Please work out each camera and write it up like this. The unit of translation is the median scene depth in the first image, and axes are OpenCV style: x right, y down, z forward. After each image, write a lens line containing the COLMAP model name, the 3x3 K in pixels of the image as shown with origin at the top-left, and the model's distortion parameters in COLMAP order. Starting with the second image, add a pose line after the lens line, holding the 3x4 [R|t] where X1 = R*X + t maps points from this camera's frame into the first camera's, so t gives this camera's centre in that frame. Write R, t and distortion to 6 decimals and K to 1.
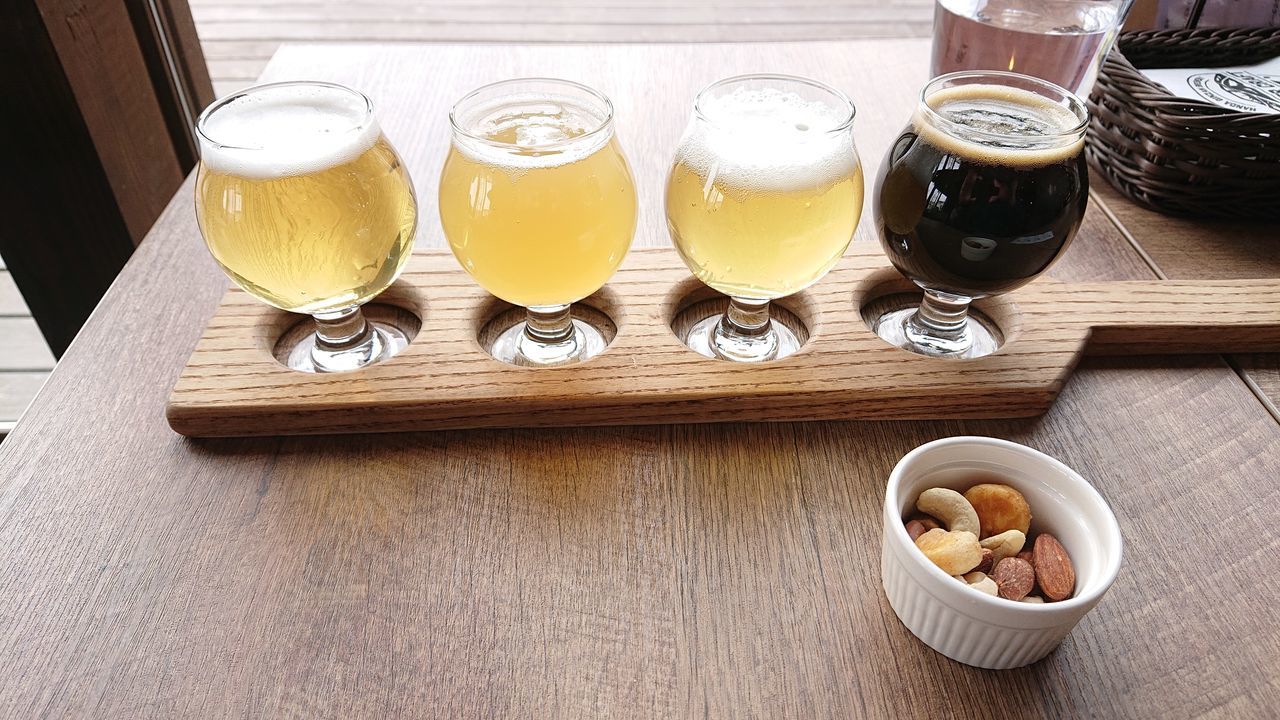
lens RADIAL K [[922.7, 0, 640.0], [0, 922.7, 360.0], [0, 0, 1]] dist [0.275275, -0.631449]
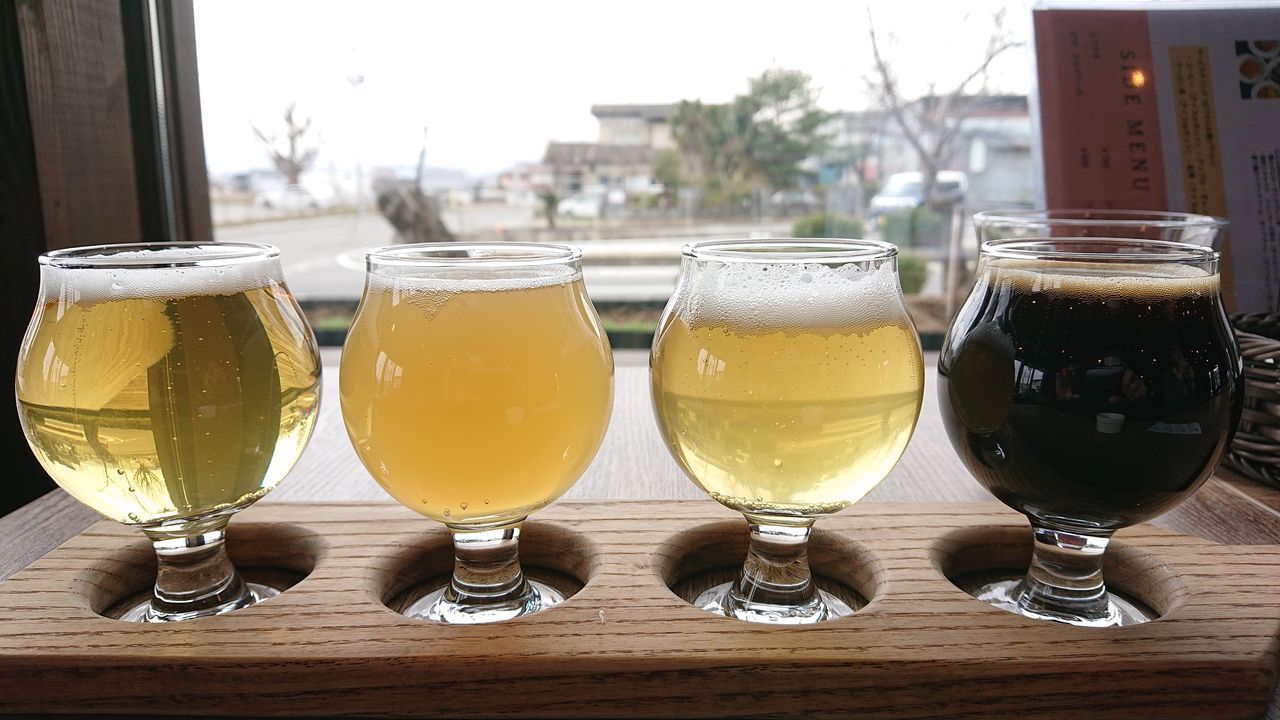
lens RADIAL K [[842.8, 0, 677.0], [0, 842.8, 434.0], [0, 0, 1]] dist [0.057908, -0.116961]
pose [[0.998608, 0.001630, -0.052719, 0.077201], [-0.028246, 0.860643, -0.508425, 0.191846], [0.044544, 0.509207, 0.859491, 0.429062]]
